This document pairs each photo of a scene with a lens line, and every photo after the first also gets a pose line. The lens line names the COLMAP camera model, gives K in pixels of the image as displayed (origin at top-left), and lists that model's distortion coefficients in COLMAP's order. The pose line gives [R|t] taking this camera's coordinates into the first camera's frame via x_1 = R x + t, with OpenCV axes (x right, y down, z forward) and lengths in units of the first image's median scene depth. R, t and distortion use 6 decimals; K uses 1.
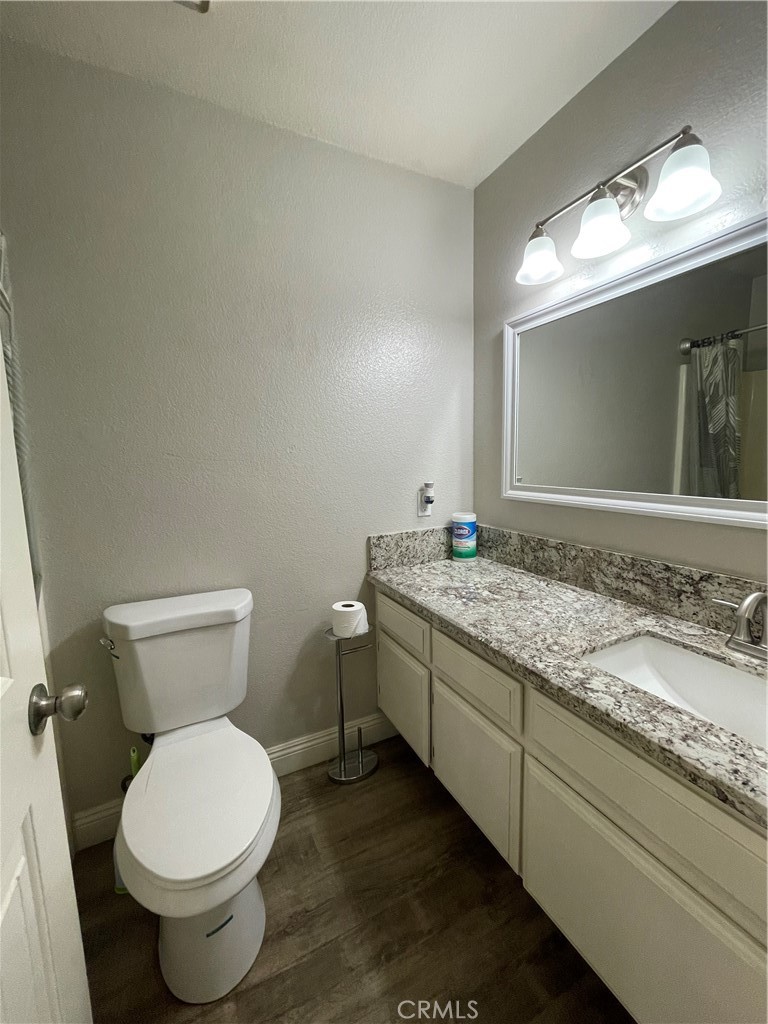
lens RADIAL K [[410.9, 0, 382.5], [0, 410.9, 510.5], [0, 0, 1]] dist [-0.003832, 0.002190]
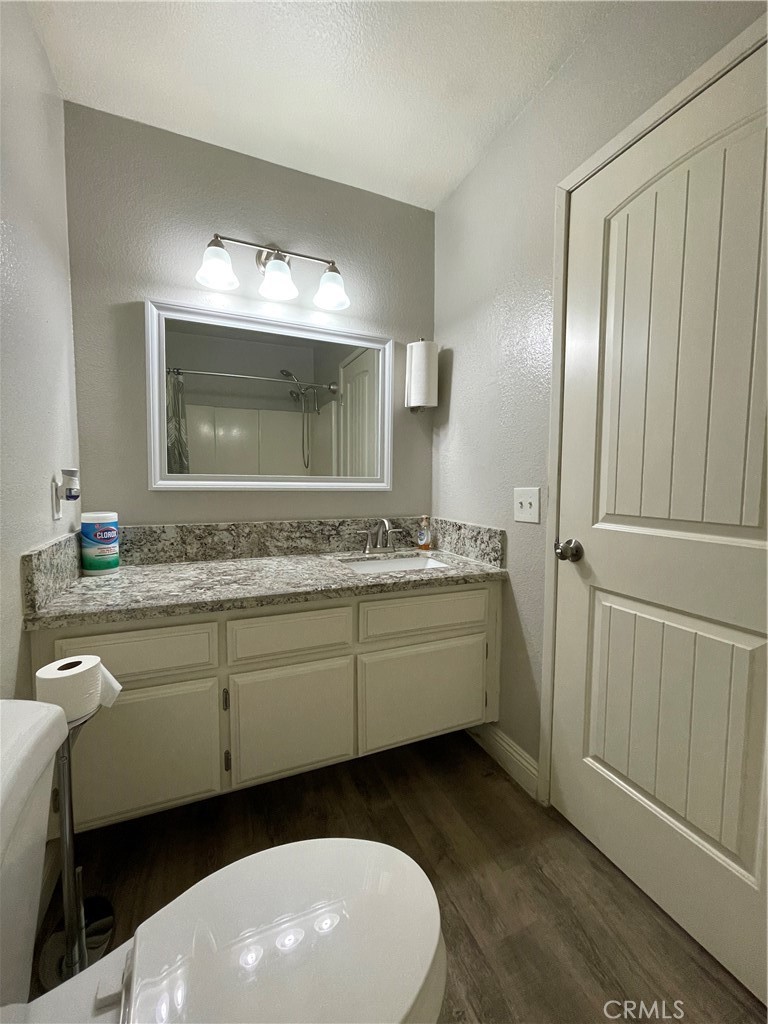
lens RADIAL K [[410.9, 0, 381.6], [0, 410.9, 509.9], [0, 0, 1]] dist [-0.003832, 0.002190]
pose [[0.068839, -0.050706, 0.996338, -0.724503], [0.117085, 0.992216, 0.042407, 0.043183], [-0.990733, 0.113737, 0.074240, 0.552926]]
